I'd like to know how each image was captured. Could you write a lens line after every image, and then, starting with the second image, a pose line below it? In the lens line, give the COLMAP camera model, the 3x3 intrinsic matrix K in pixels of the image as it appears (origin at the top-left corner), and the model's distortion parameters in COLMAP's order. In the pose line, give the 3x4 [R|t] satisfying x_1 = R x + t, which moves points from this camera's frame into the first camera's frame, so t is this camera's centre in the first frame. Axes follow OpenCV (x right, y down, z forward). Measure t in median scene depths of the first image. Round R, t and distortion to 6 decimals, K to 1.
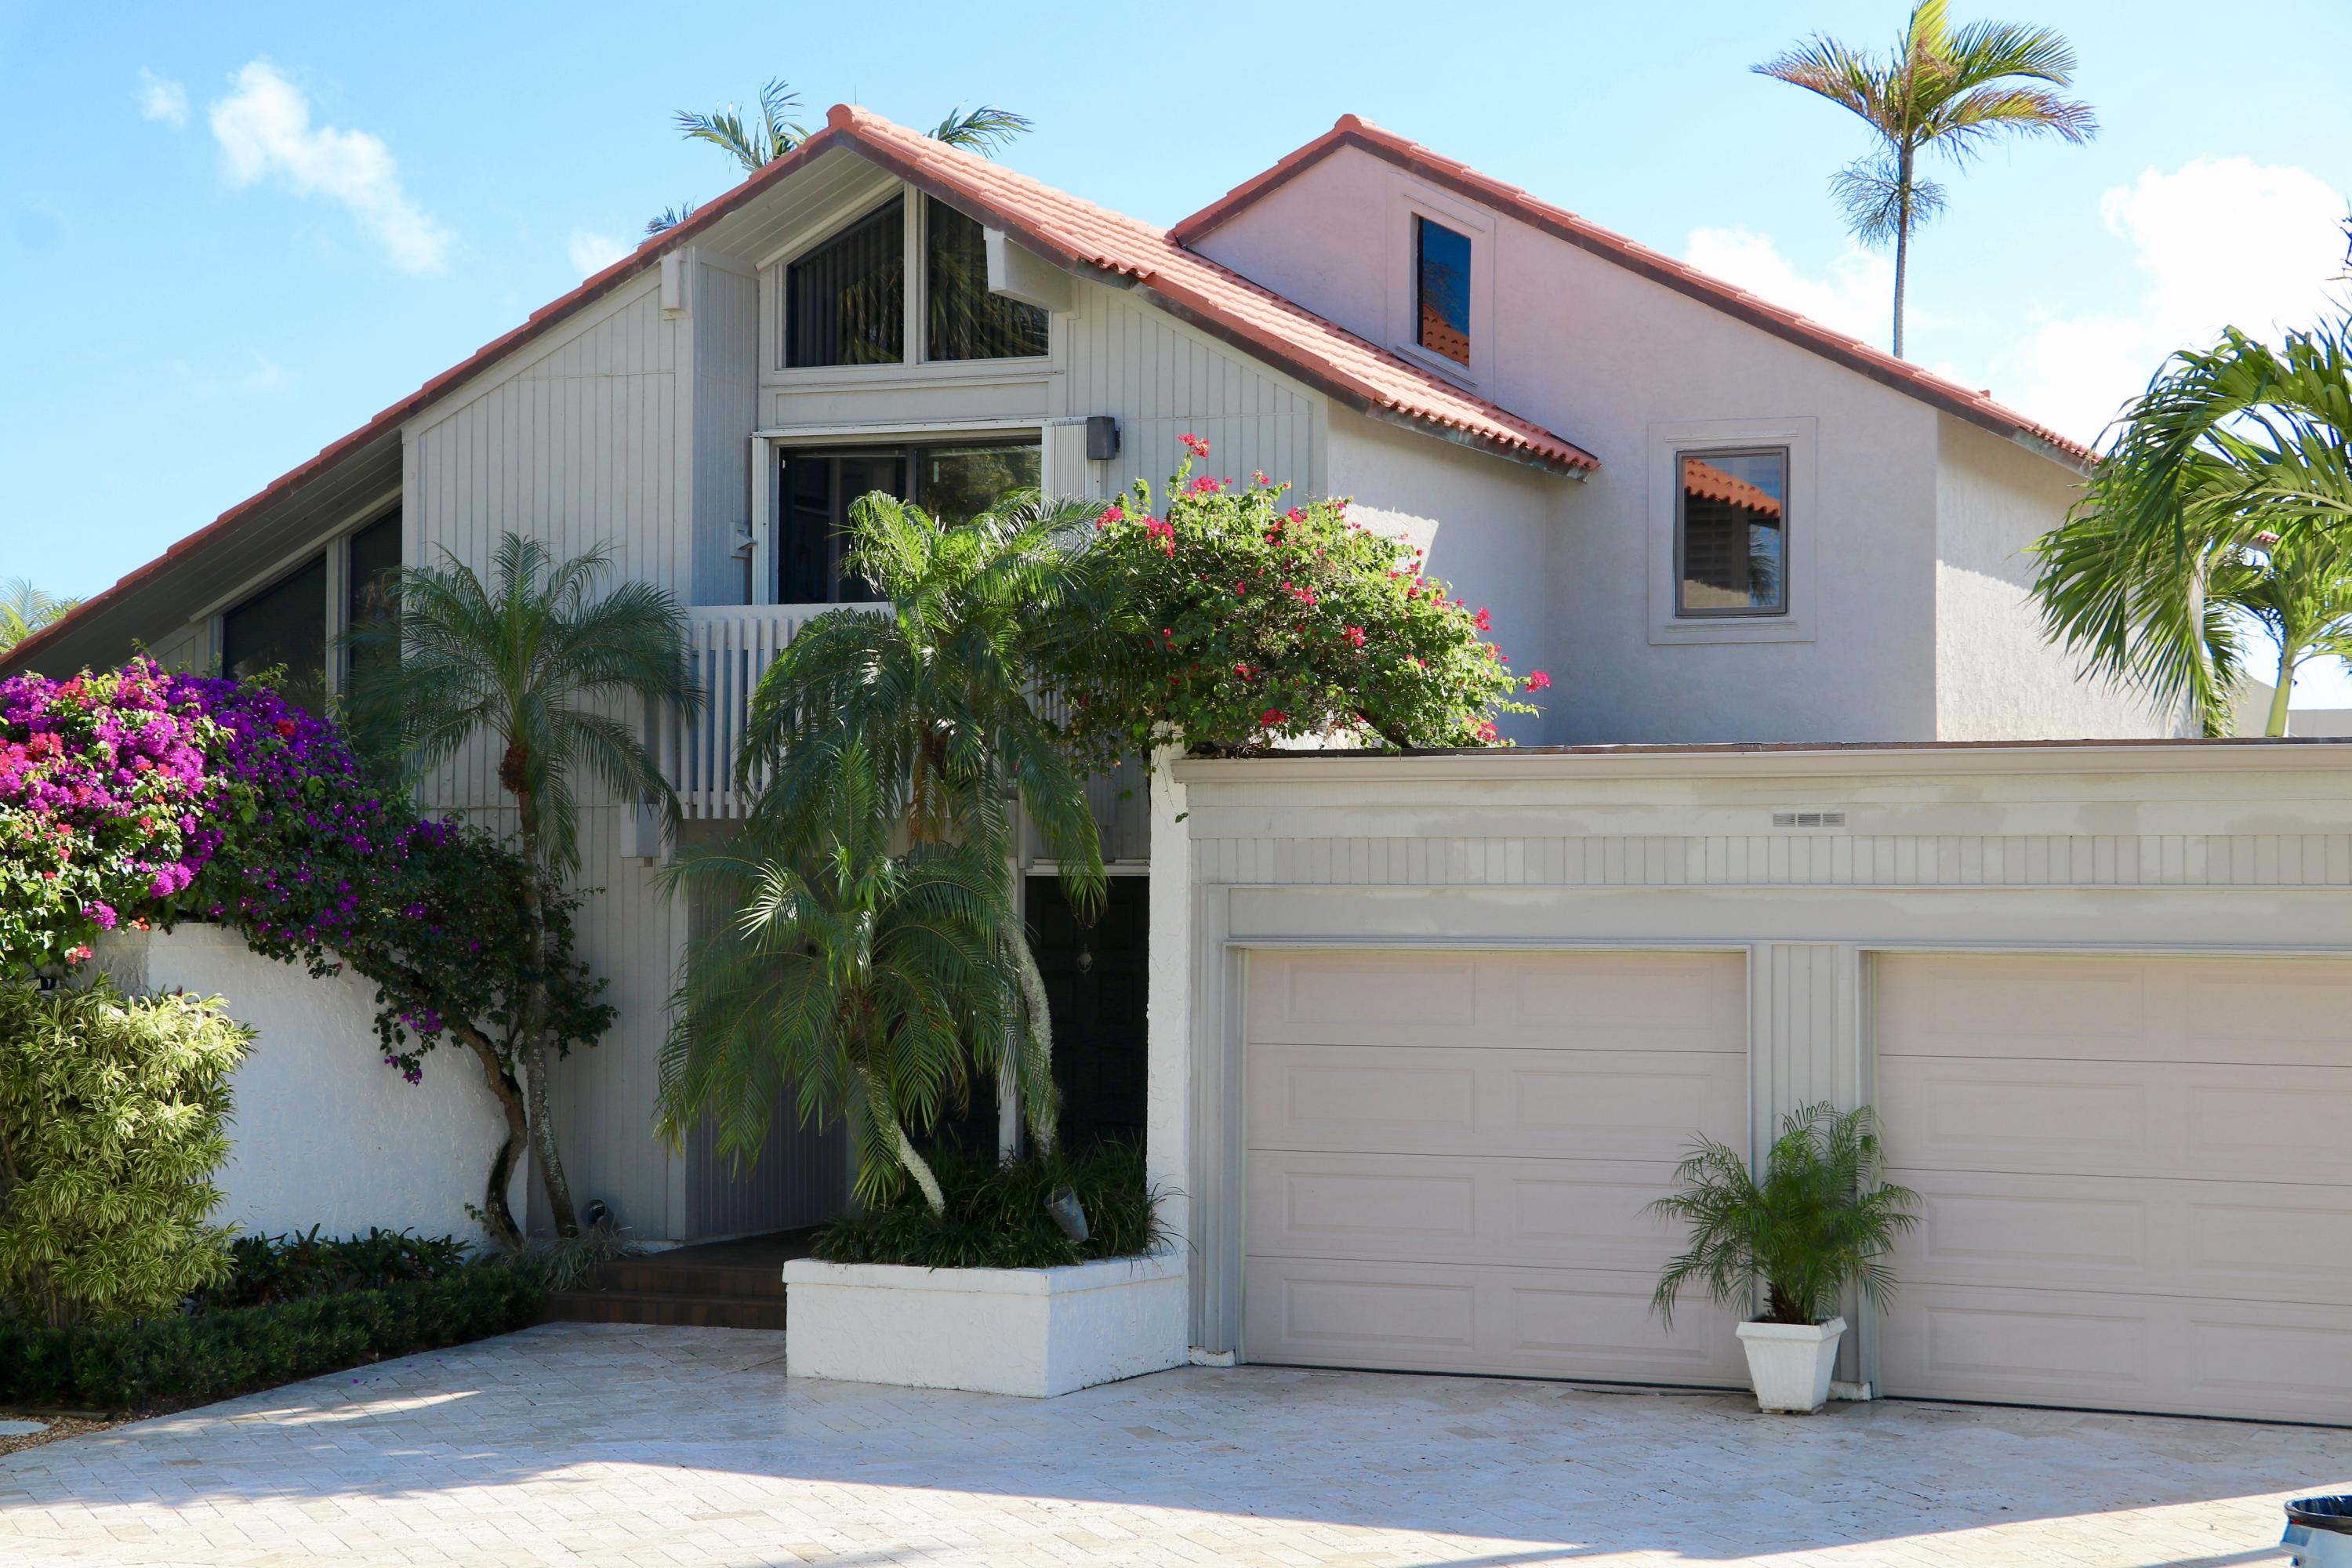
lens RADIAL K [[4520.8, 0, 1176.0], [0, 4520.8, 784.0], [0, 0, 1]] dist [0.182459, 0.555670]
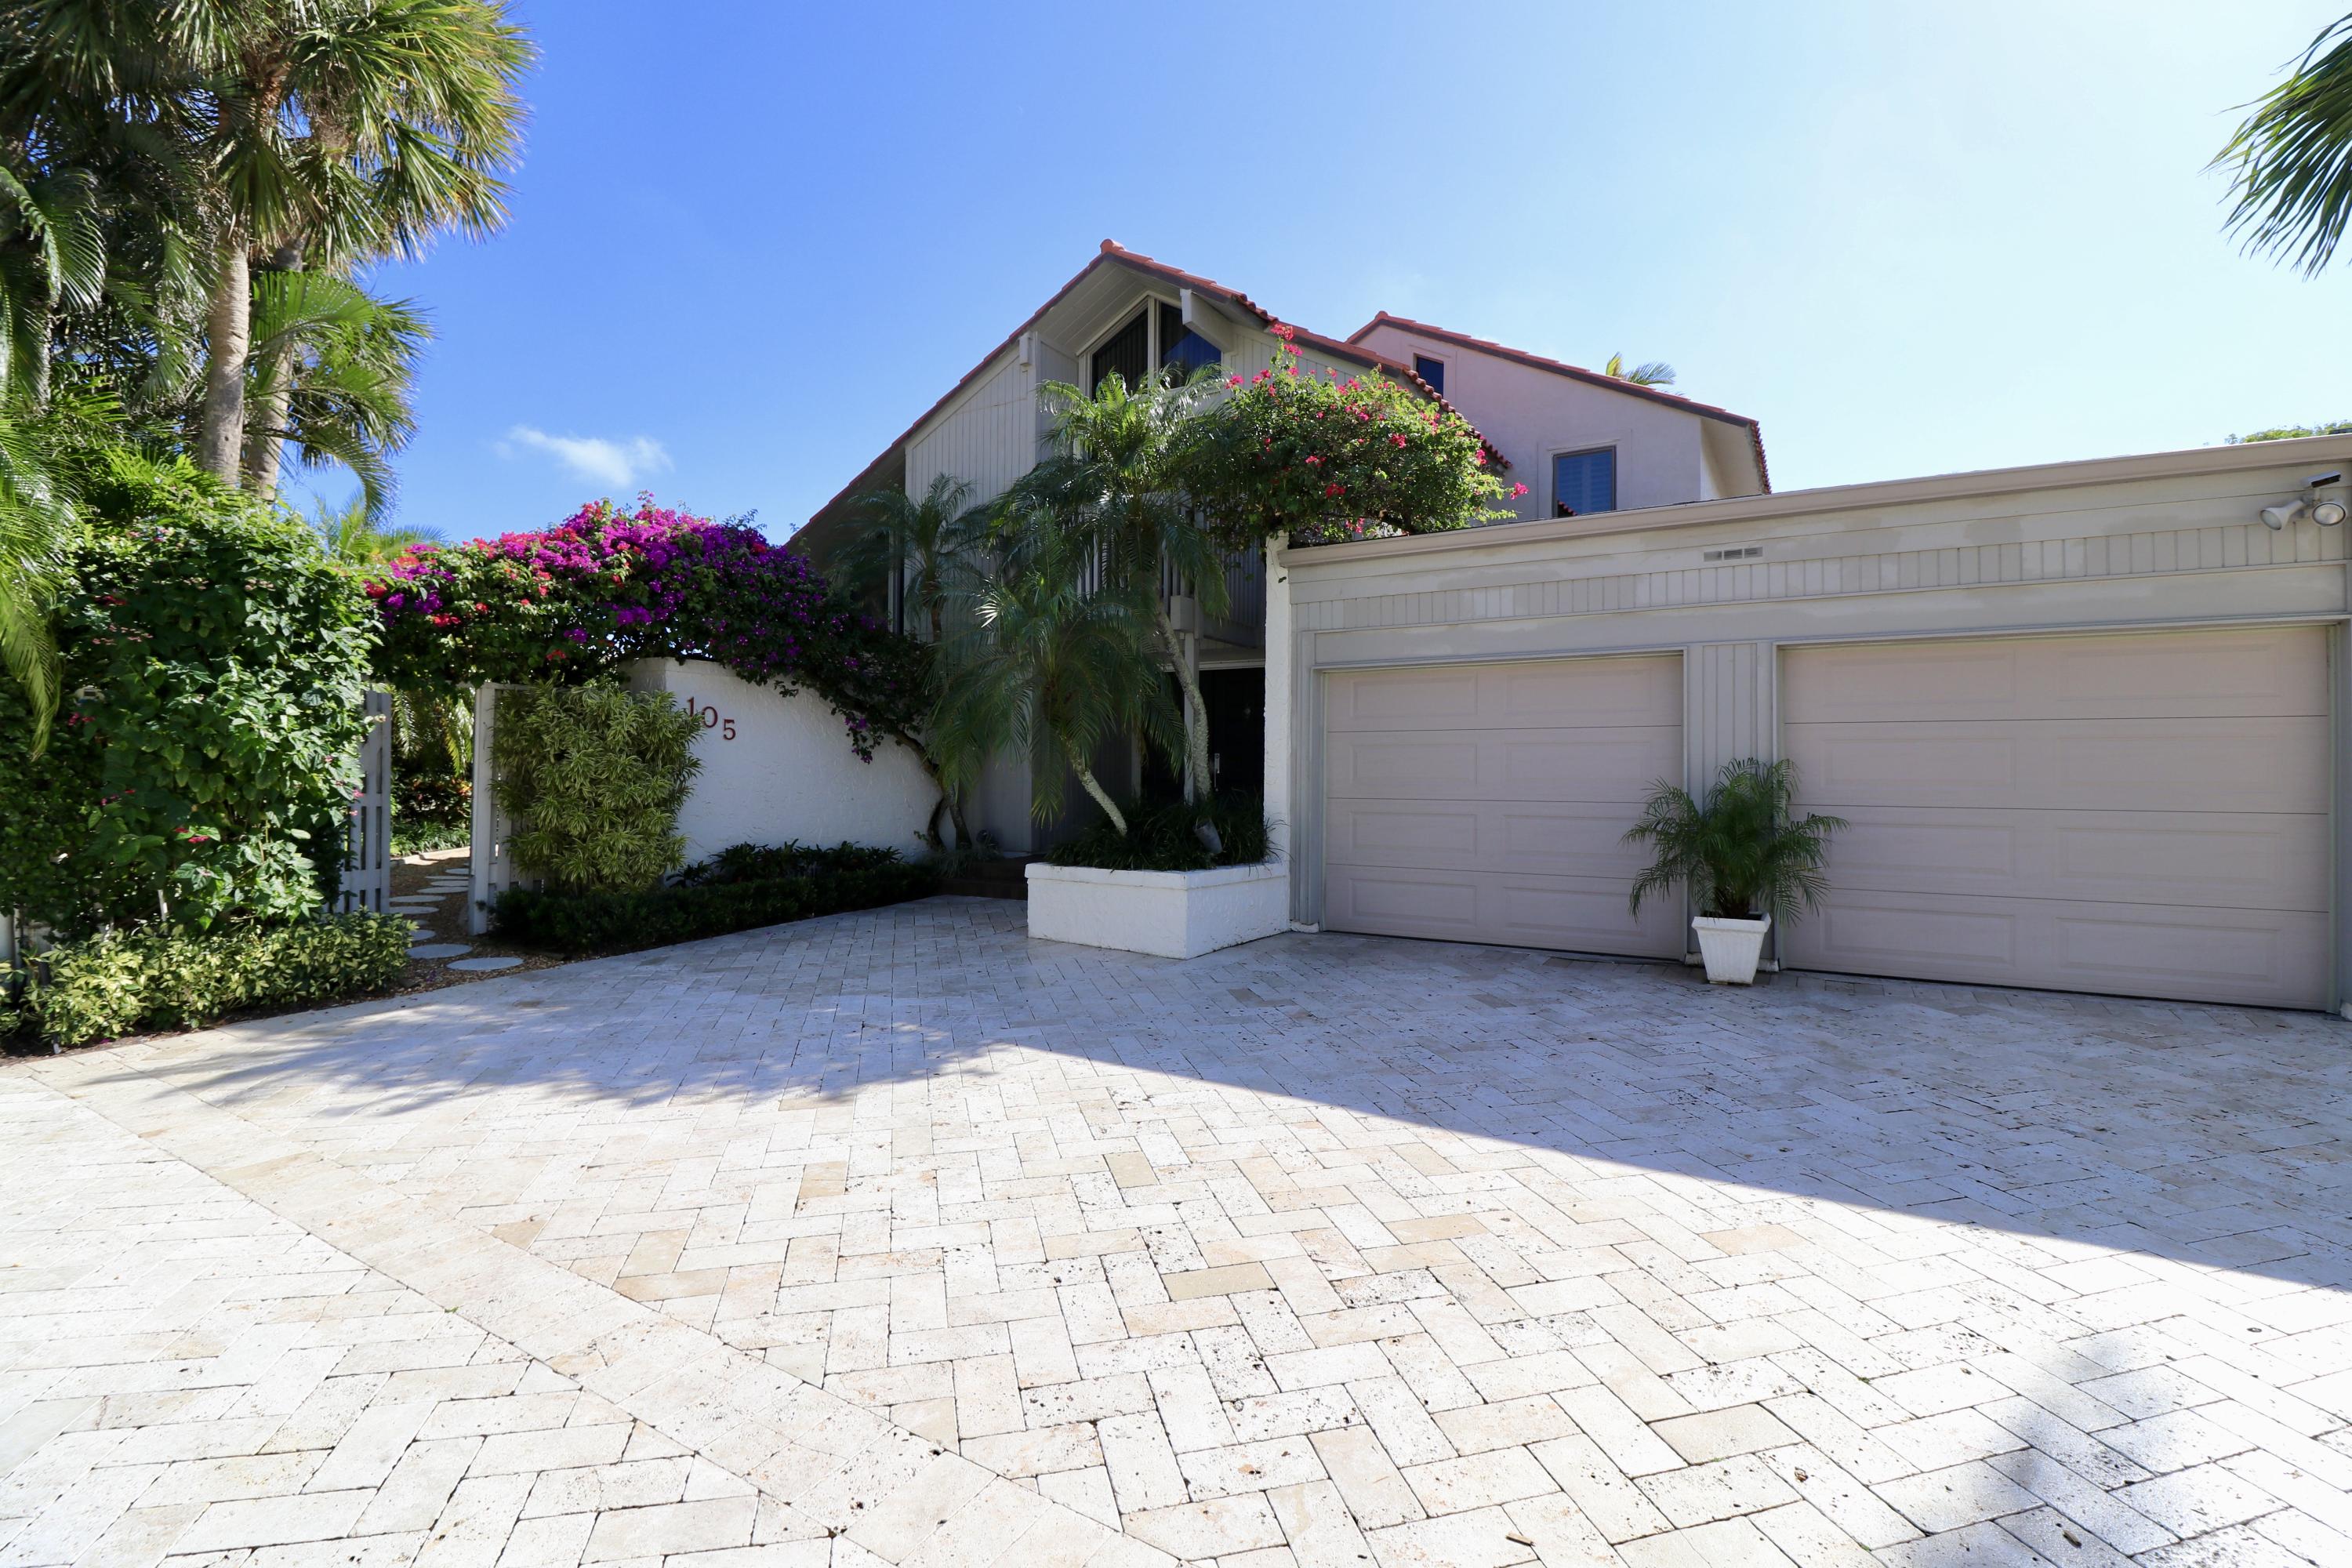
lens RADIAL K [[1096.1, 0, 1173.3], [0, 1096.1, 771.3], [0, 0, 1]] dist [-0.004405, -0.000688]
pose [[0.990667, -0.000631, -0.136302, 0.015344], [0.003648, 0.999754, 0.021889, 0.064987], [0.136254, -0.022182, 0.990426, 0.632100]]
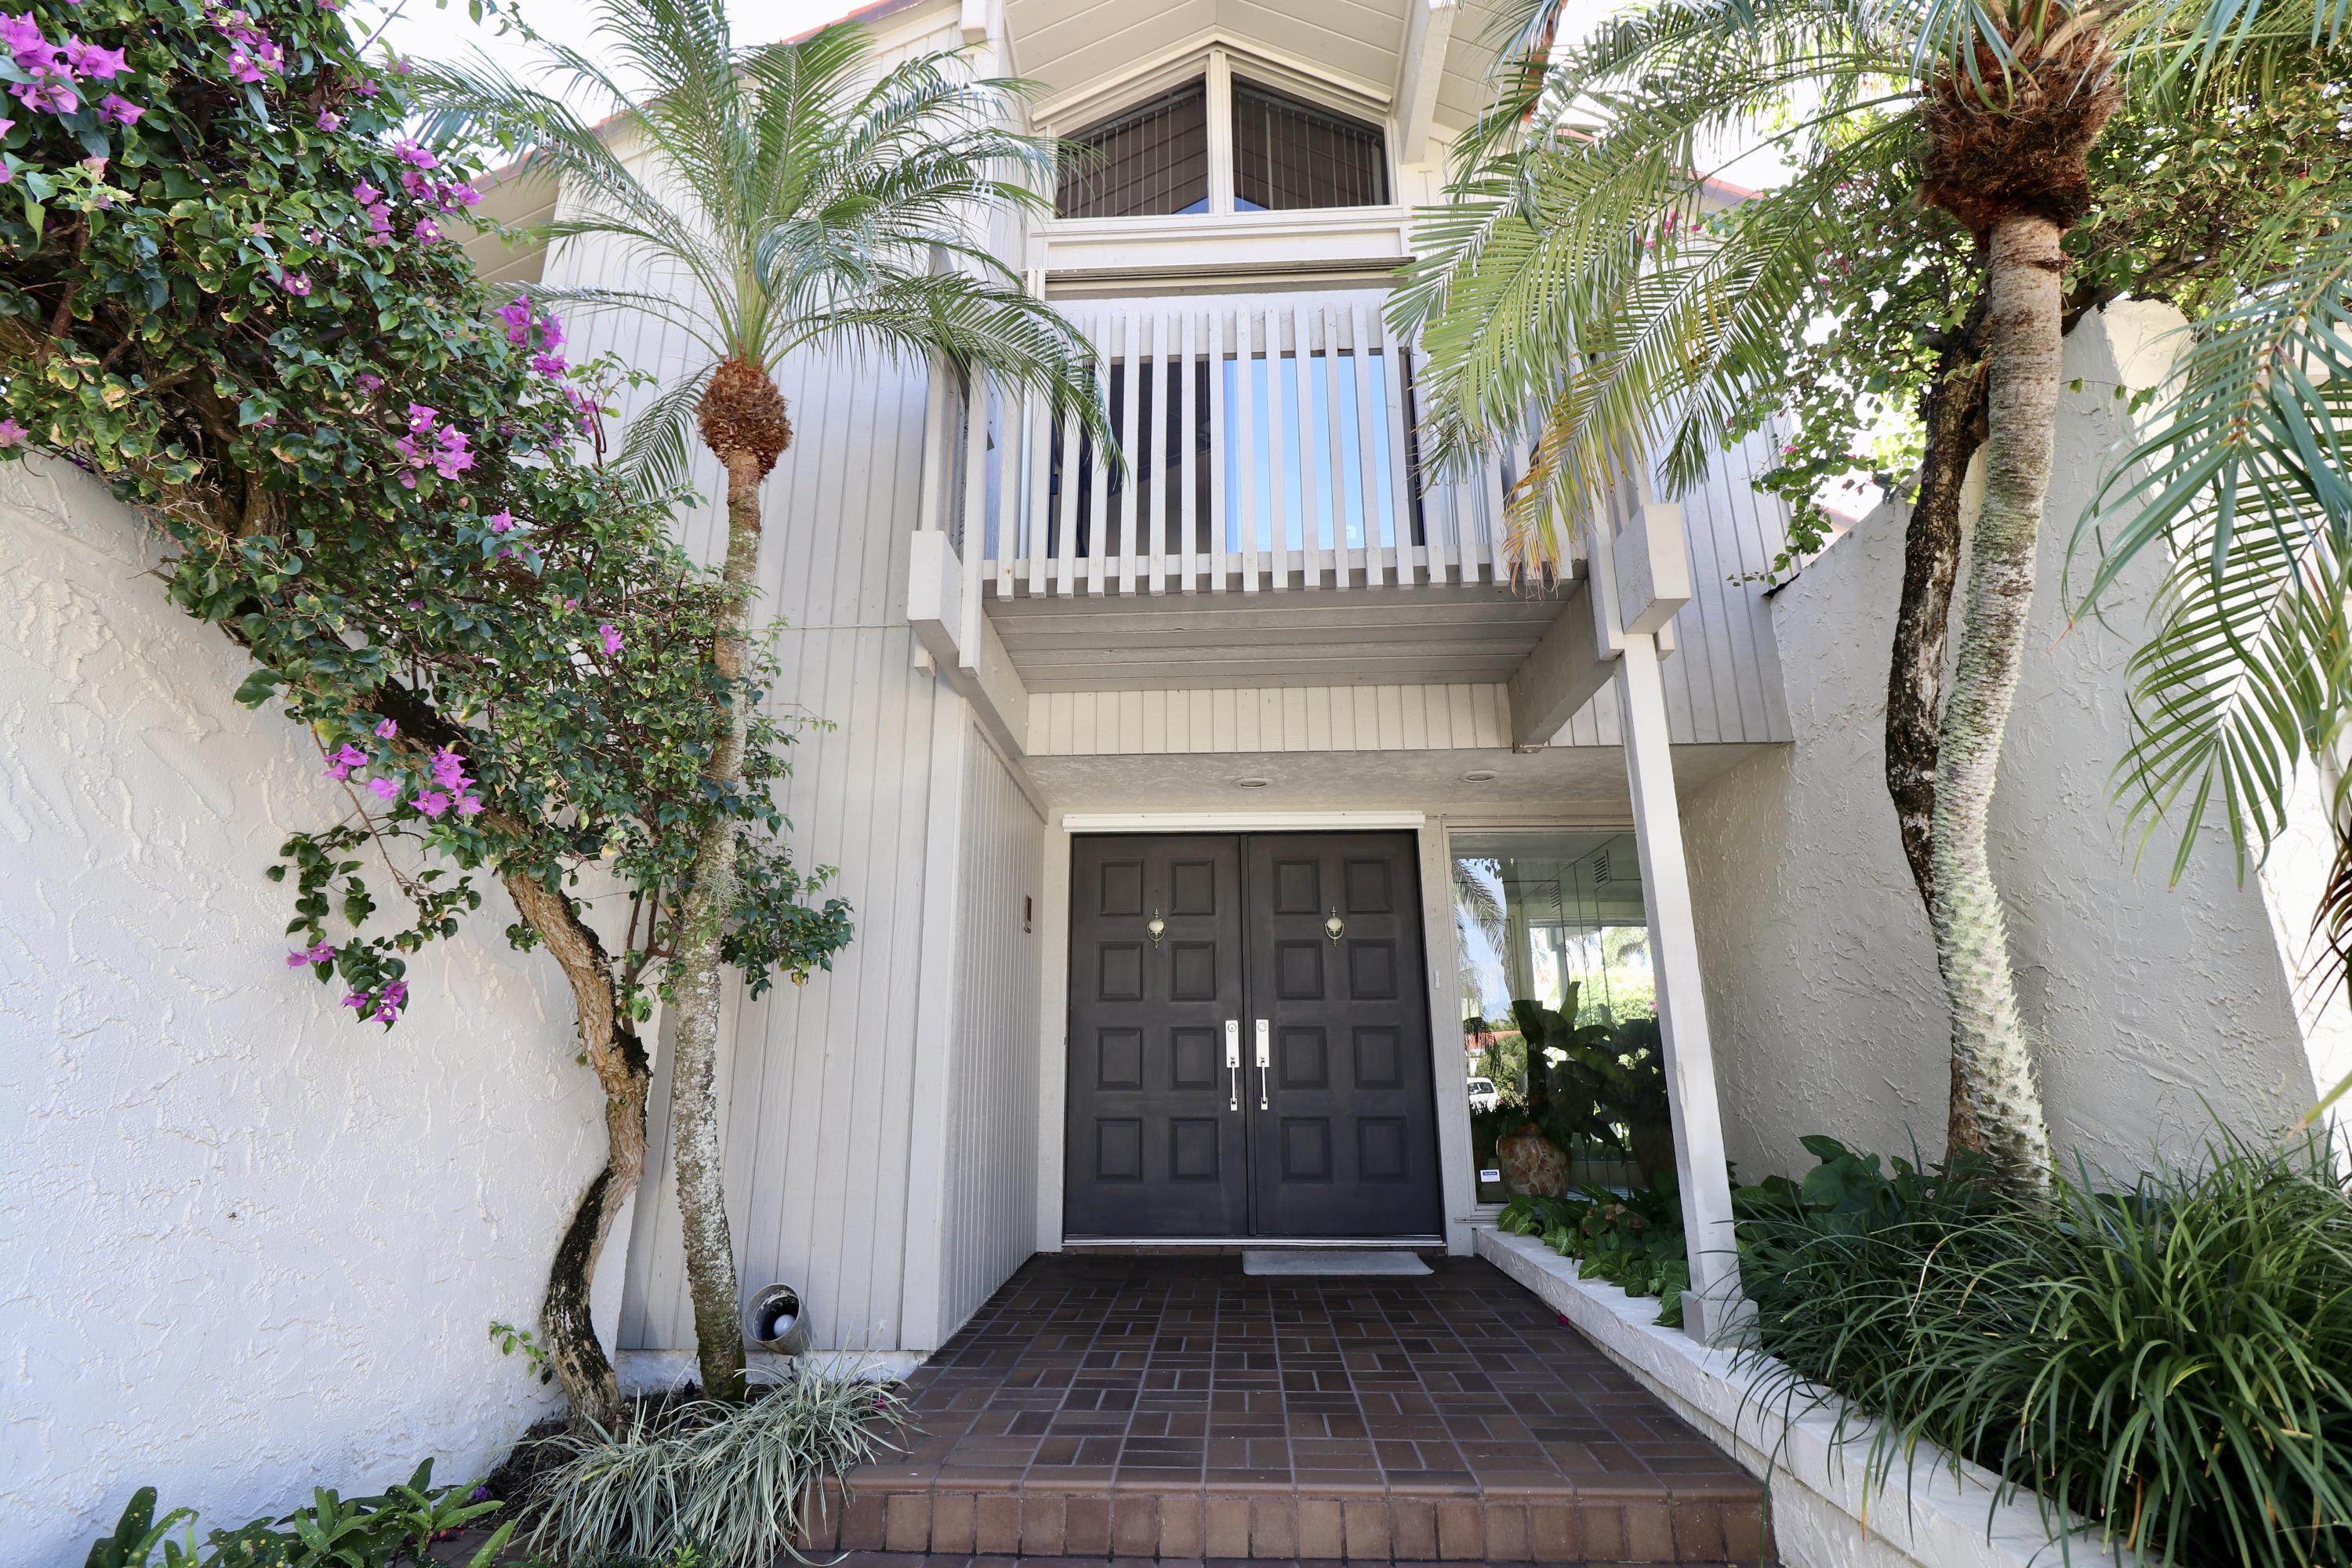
lens RADIAL K [[1096.1, 0, 1173.3], [0, 1096.1, 771.3], [0, 0, 1]] dist [-0.004405, -0.000688]
pose [[0.936371, 0.087607, 0.339902, -0.151217], [-0.000028, 0.968372, -0.249512, 0.074467], [-0.351011, 0.233627, 0.906758, 0.972941]]
